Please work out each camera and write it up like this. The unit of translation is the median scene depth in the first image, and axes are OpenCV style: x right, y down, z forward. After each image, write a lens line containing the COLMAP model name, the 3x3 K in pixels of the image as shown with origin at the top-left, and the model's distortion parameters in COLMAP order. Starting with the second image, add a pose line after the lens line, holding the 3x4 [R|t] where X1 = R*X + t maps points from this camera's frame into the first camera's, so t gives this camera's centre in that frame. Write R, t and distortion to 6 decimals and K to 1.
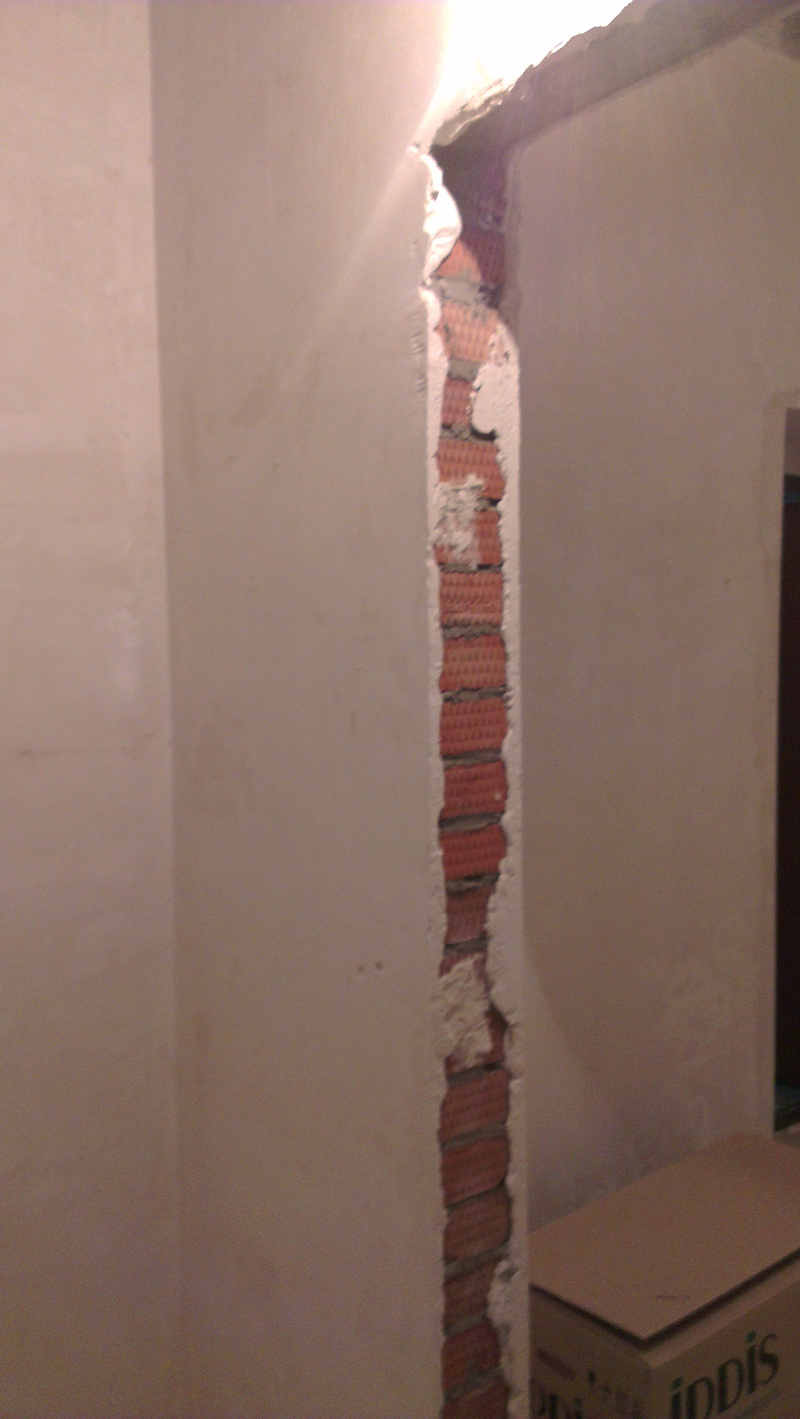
lens RADIAL K [[1142.4, 0, 400.0], [0, 1142.4, 709.5], [0, 0, 1]] dist [0.163193, -0.268125]
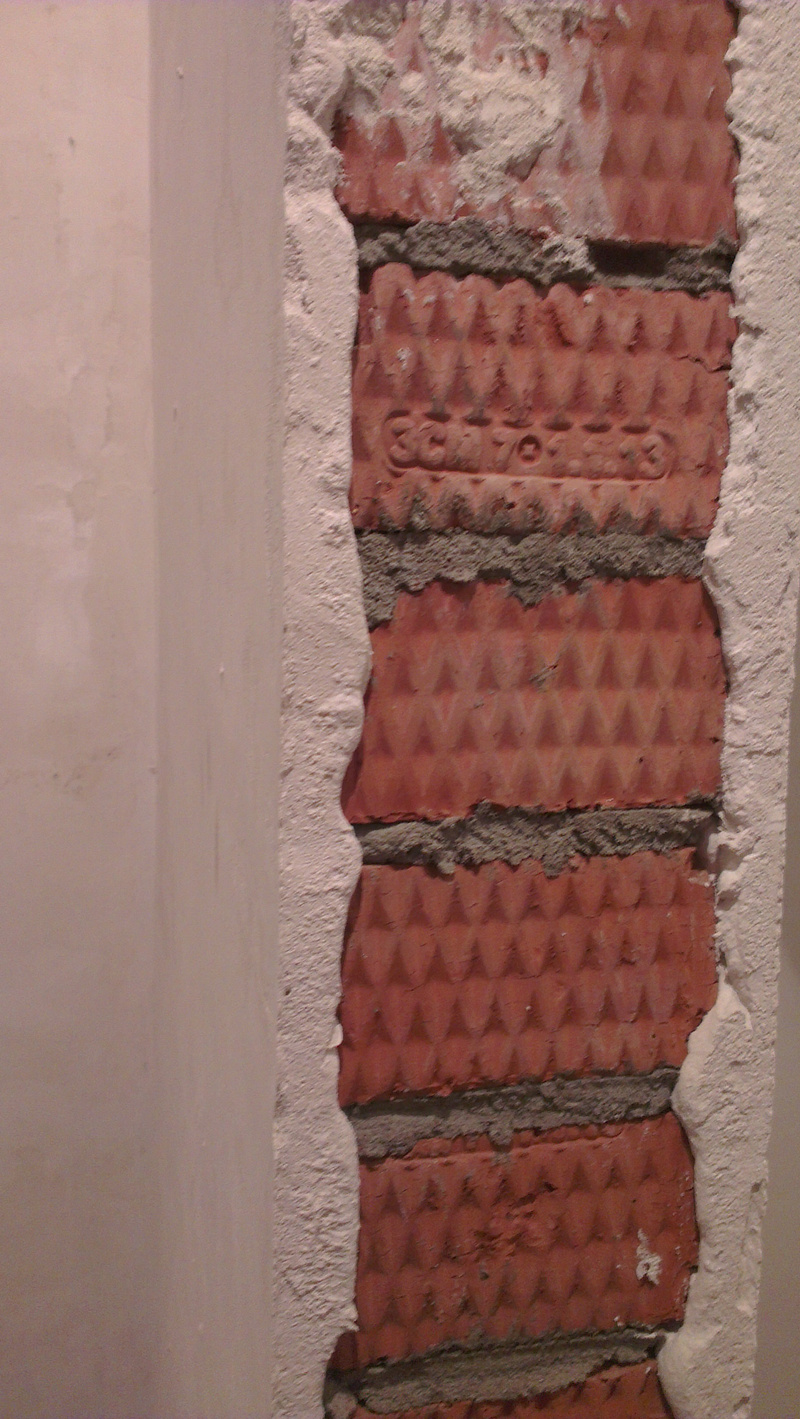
lens RADIAL K [[1142.4, 0, 400.0], [0, 1142.4, 709.5], [0, 0, 1]] dist [0.163193, -0.268125]
pose [[0.929025, 0.080352, -0.361186, 0.119111], [-0.061559, 0.996097, 0.063258, -0.051492], [0.364859, -0.036534, 0.930346, 0.782057]]
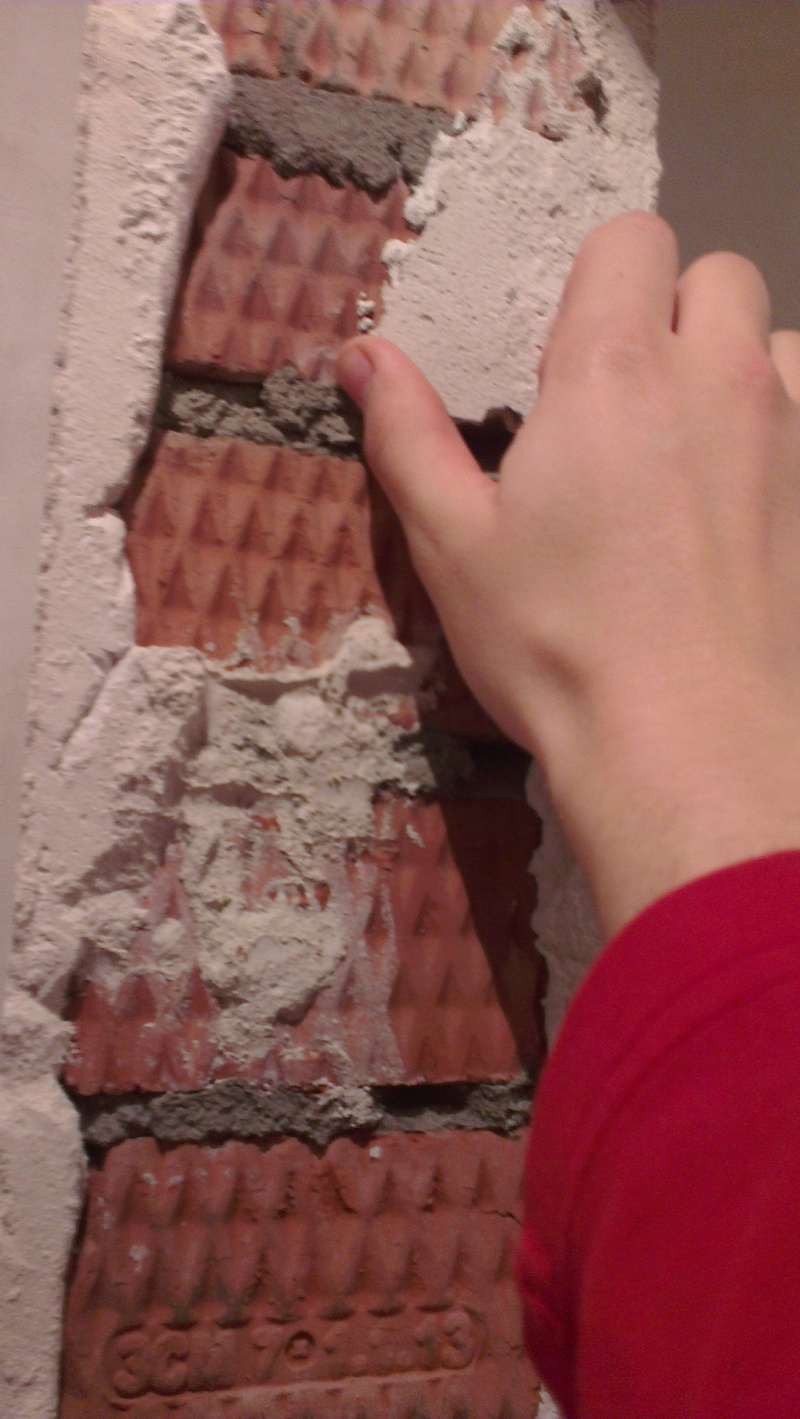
lens RADIAL K [[1142.4, 0, 400.0], [0, 1142.4, 709.5], [0, 0, 1]] dist [0.163193, -0.268125]
pose [[0.947153, 0.009102, -0.320652, 0.129387], [-0.079078, 0.975373, -0.205898, -0.147507], [0.310881, 0.220374, 0.924548, 0.815407]]
